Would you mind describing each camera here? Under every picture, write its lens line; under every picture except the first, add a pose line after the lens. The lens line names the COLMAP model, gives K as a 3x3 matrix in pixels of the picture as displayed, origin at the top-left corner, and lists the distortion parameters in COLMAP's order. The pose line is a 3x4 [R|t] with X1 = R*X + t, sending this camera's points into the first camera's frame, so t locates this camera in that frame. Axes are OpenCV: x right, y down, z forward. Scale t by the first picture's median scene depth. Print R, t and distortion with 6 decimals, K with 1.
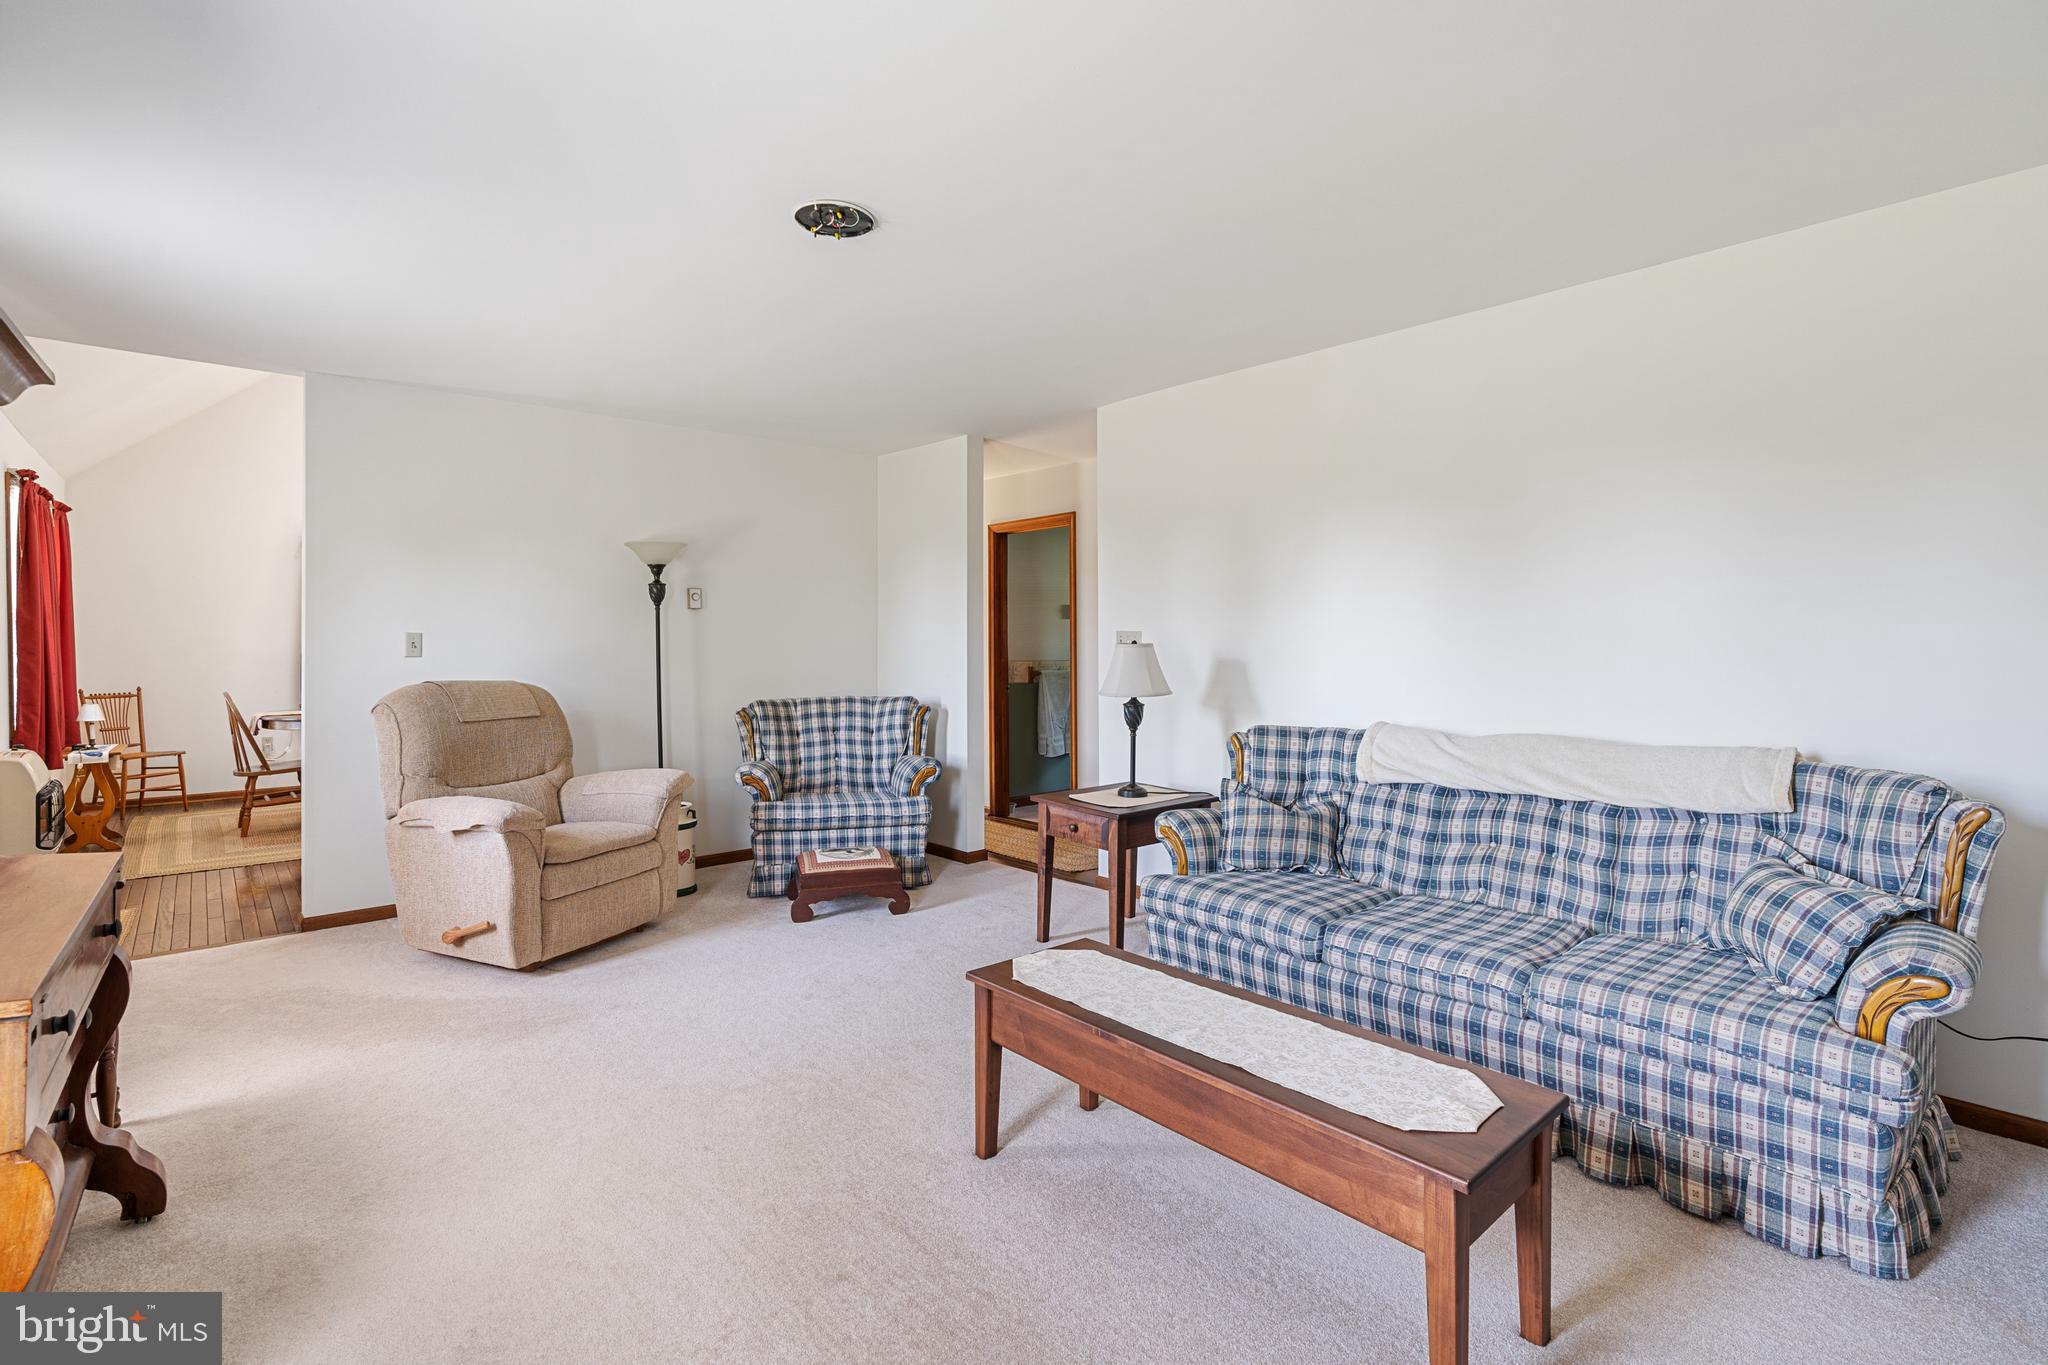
lens RADIAL K [[941.6, 0, 1035.6], [0, 941.6, 660.9], [0, 0, 1]] dist [-0.002126, 0.000091]
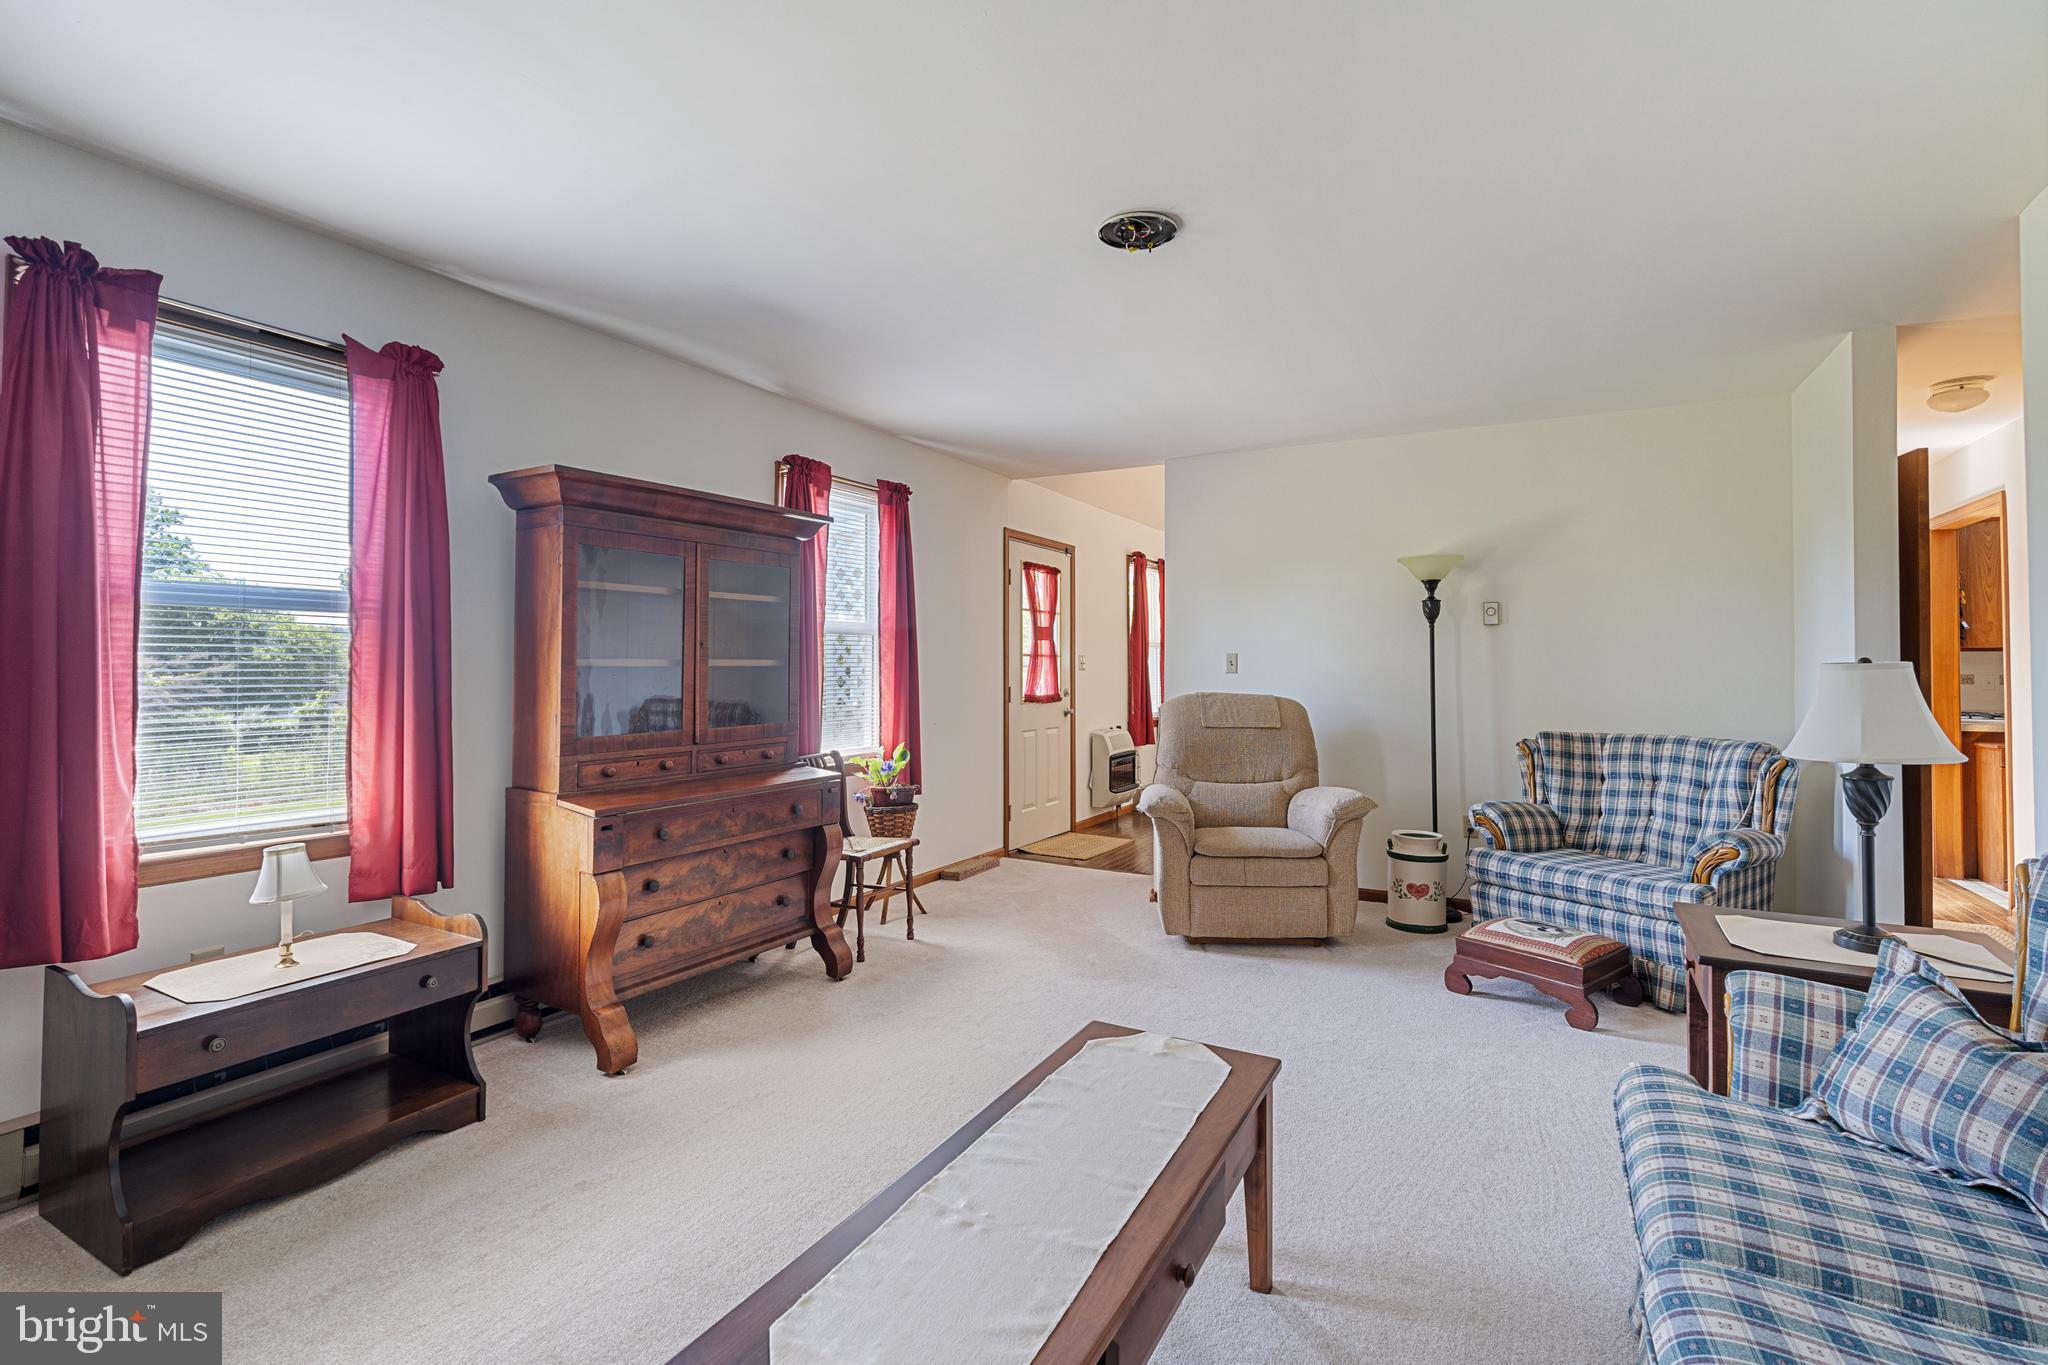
lens RADIAL K [[941.6, 0, 1029.2], [0, 941.6, 673.9], [0, 0, 1]] dist [-0.002126, 0.000091]
pose [[0.344389, 0.011148, -0.938761, 0.330872], [-0.025391, 0.999674, 0.002556, 0.000181], [0.938484, 0.022955, 0.344560, 0.279828]]
